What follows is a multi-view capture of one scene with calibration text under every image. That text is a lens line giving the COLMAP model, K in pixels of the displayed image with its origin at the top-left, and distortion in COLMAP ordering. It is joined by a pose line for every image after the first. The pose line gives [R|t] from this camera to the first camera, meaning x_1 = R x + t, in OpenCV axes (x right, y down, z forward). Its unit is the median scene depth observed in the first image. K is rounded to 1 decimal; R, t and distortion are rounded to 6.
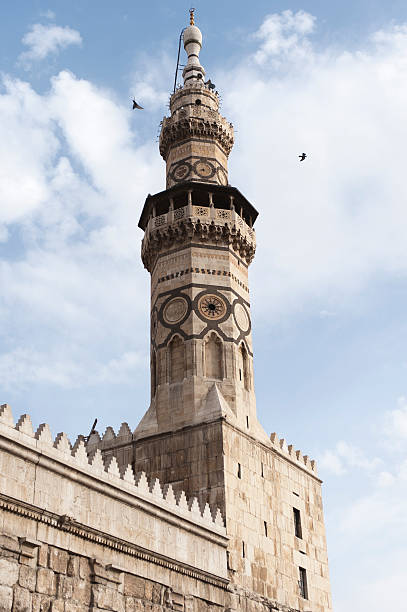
lens RADIAL K [[818.3, 0, 203.5], [0, 818.3, 306.0], [0, 0, 1]] dist [0.026816, -0.000363]
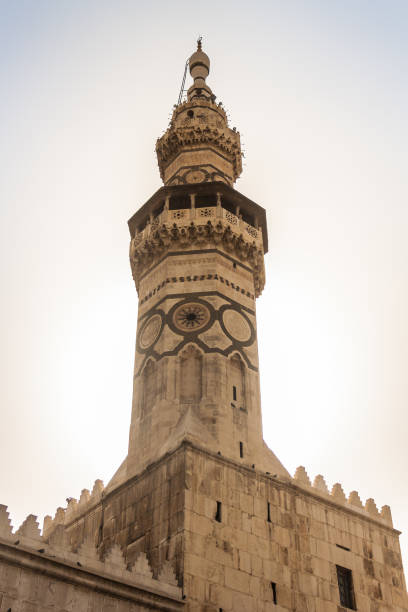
lens RADIAL K [[818.3, 0, 204.0], [0, 818.3, 306.0], [0, 0, 1]] dist [0.026816, -0.000363]
pose [[0.944067, -0.208874, -0.255166, 0.227635], [0.159227, 0.966368, -0.201941, 0.153661], [0.288765, 0.150017, 0.945574, 0.263315]]
